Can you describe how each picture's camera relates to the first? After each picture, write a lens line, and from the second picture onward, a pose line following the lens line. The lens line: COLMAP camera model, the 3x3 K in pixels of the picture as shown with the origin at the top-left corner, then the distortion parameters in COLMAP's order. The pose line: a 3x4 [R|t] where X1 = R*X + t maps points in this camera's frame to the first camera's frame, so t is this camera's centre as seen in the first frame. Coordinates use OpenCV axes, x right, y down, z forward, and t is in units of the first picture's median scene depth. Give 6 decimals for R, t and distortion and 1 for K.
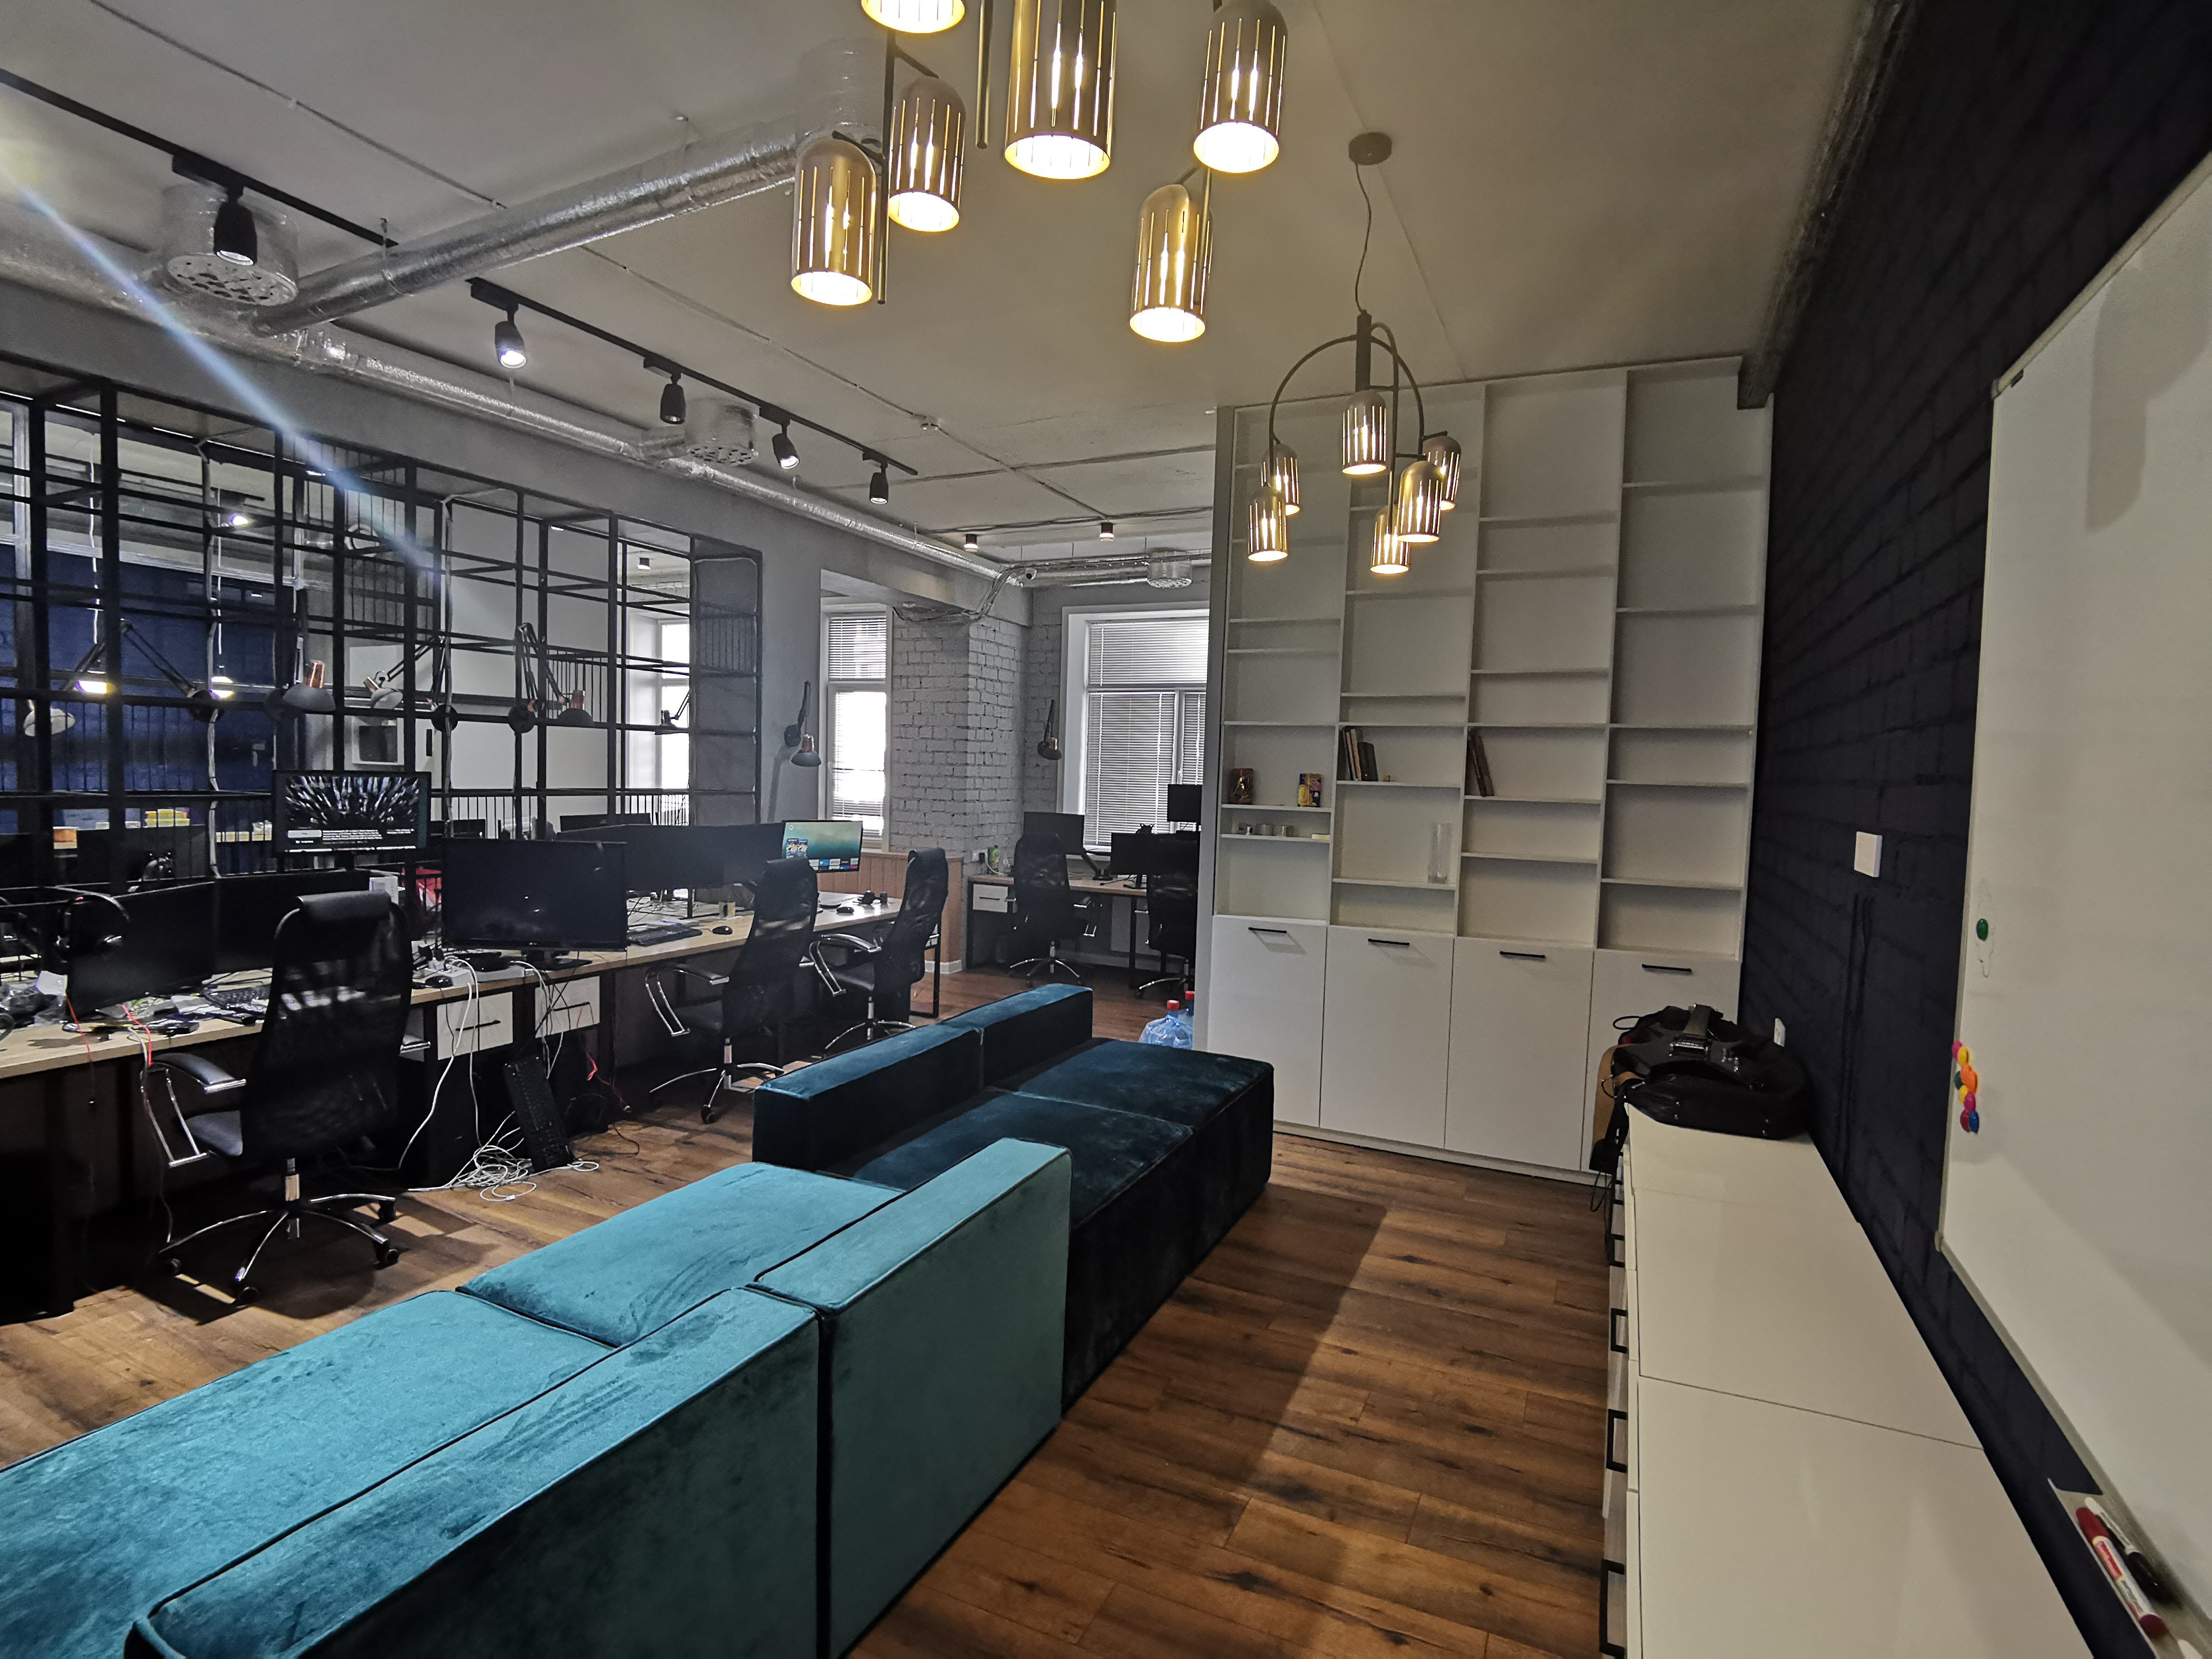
lens RADIAL K [[1113.7, 0, 1097.7], [0, 1113.7, 837.6], [0, 0, 1]] dist [-0.029179, -0.006778]
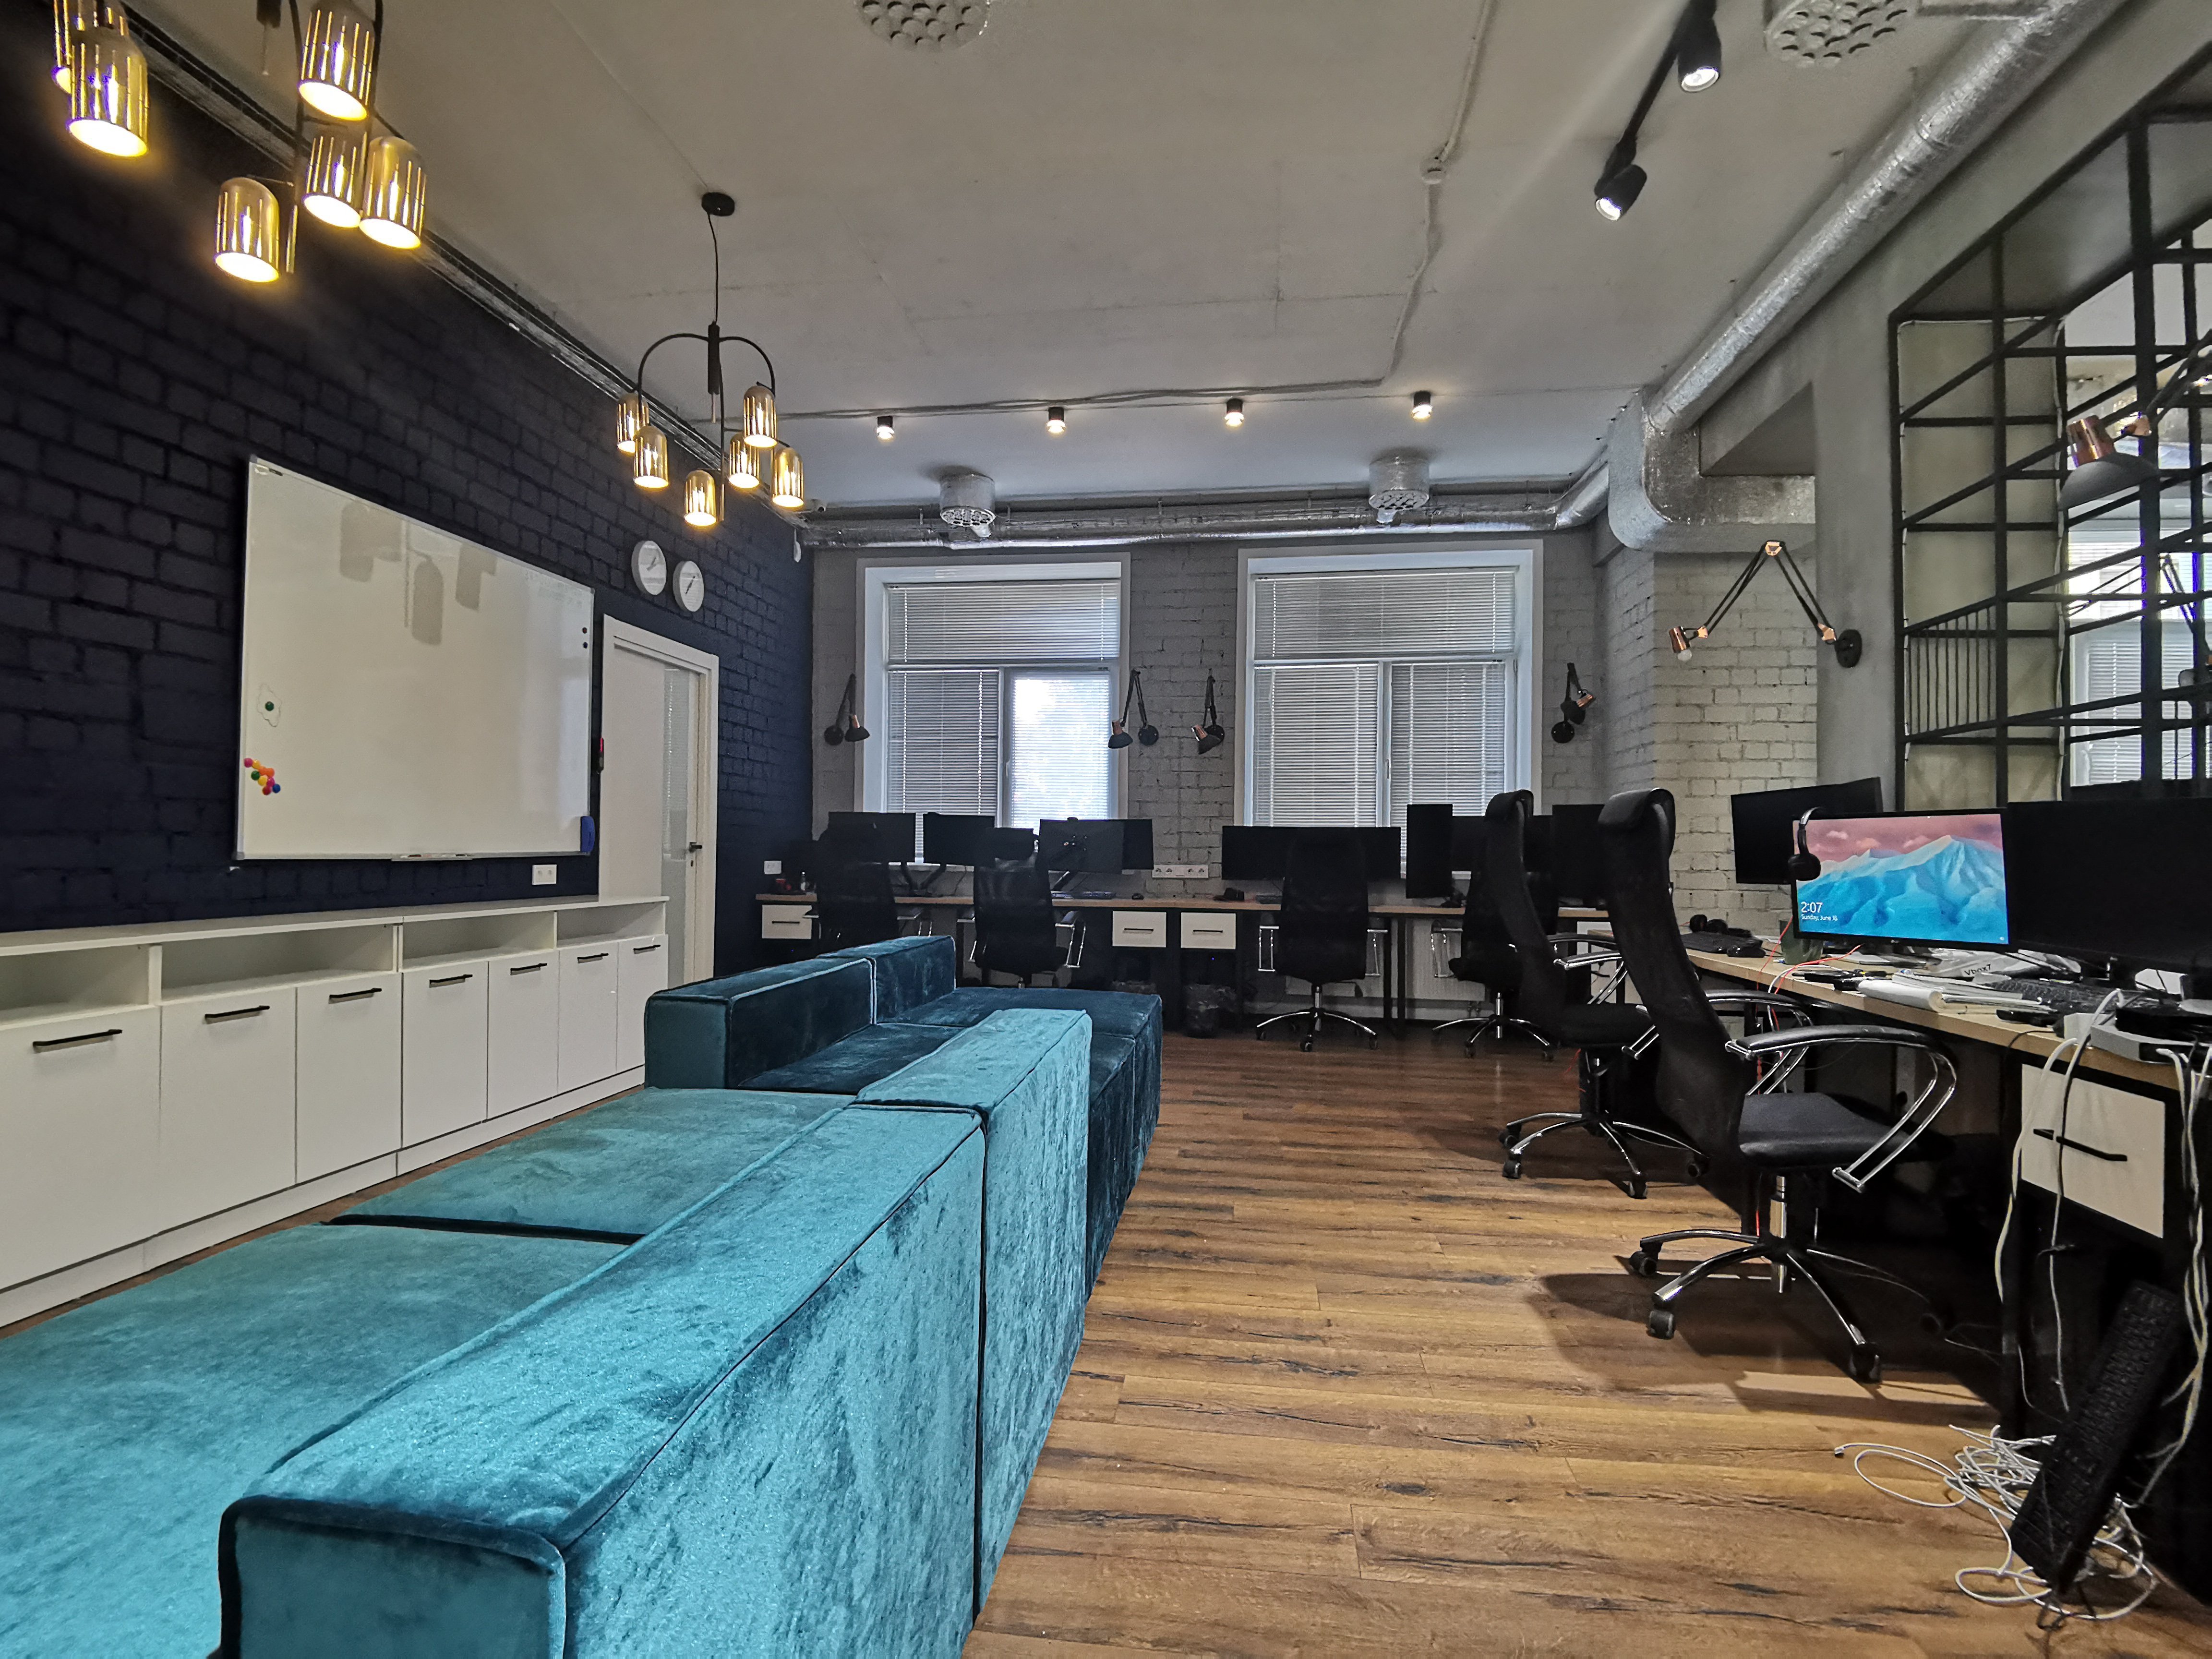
lens RADIAL K [[1131.5, 0, 1106.3], [0, 1131.5, 842.5], [0, 0, 1]] dist [-0.025551, 0.009718]
pose [[-0.953111, -0.046516, -0.299026, -0.044018], [-0.062068, 0.997157, 0.042719, 0.039210], [0.296189, 0.059276, -0.953288, 0.868895]]
